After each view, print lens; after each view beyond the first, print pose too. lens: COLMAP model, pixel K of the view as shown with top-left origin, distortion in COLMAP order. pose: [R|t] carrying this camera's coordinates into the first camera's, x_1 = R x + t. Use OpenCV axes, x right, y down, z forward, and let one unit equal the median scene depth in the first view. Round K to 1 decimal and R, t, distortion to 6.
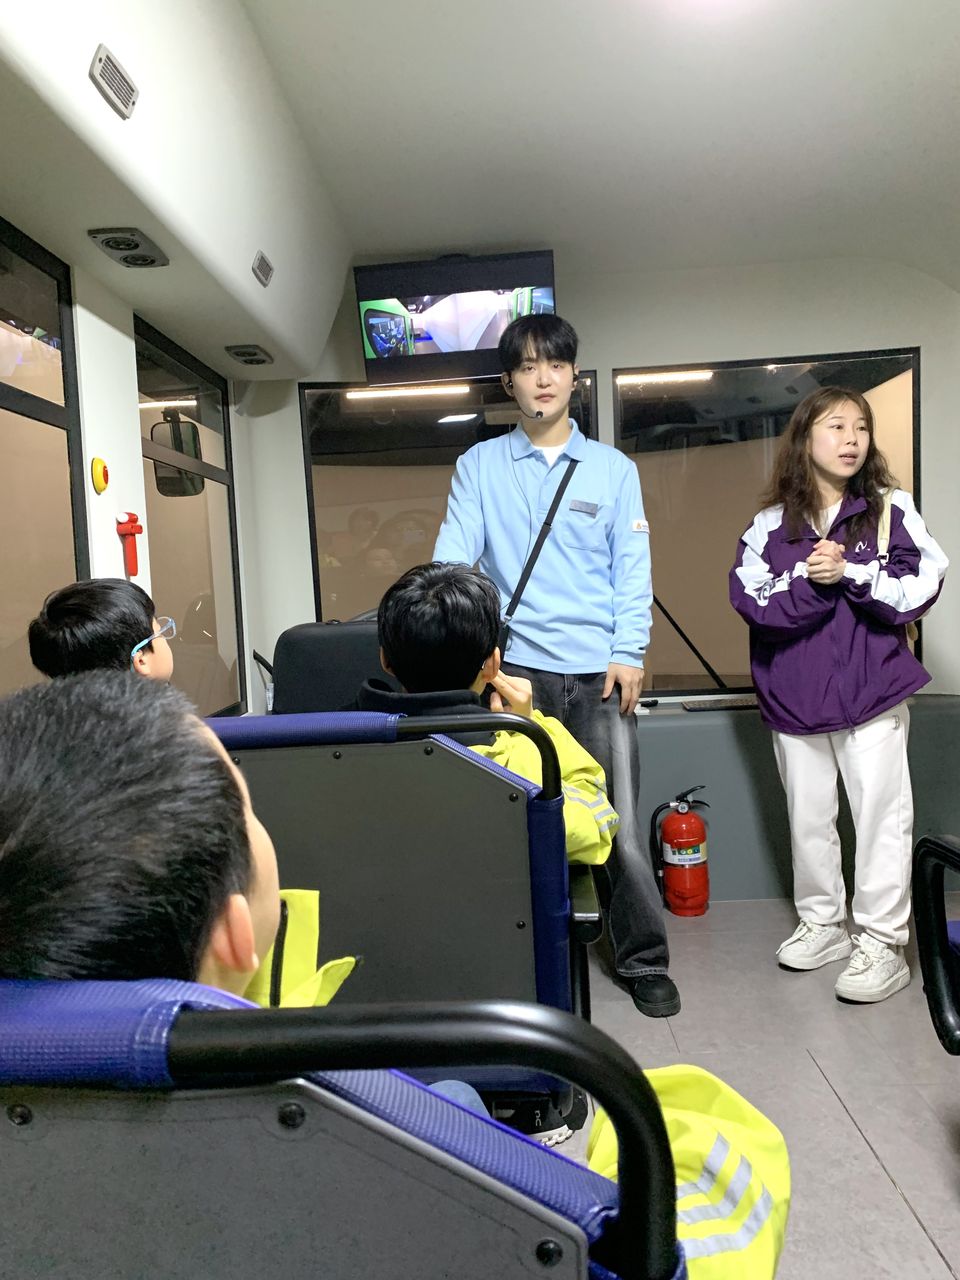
lens RADIAL K [[975.4, 0, 478.7], [0, 975.4, 642.4], [0, 0, 1]] dist [0.010576, 0.004829]
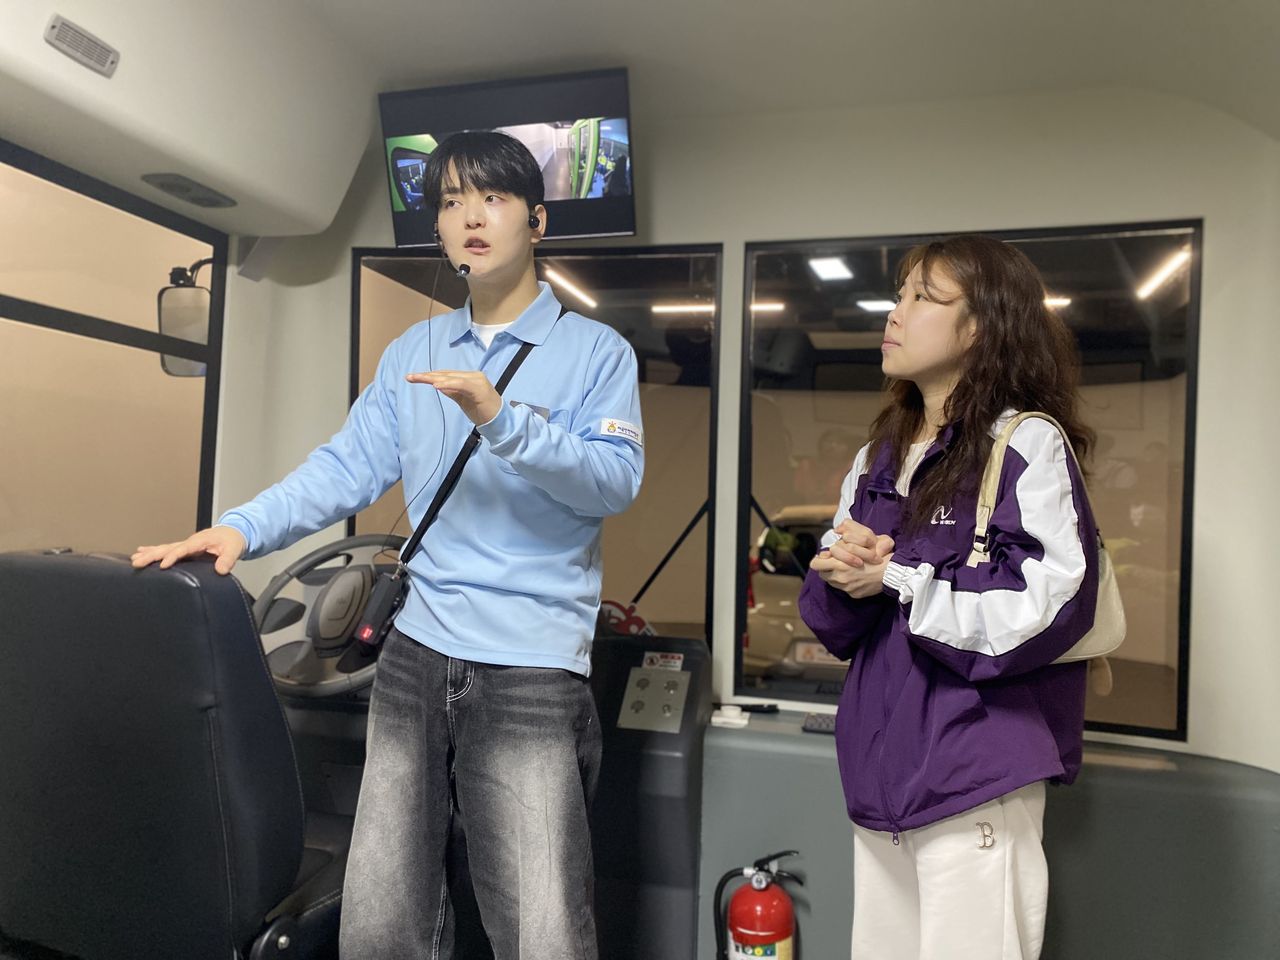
lens RADIAL K [[968.9, 0, 640.3], [0, 968.9, 479.6], [0, 0, 1]] dist [-0.012377, -0.001692]
pose [[0.966712, 0.085447, -0.241177, 0.280052], [-0.104229, 0.992348, -0.066202, -0.052676], [0.233675, 0.089136, 0.968220, 0.334713]]
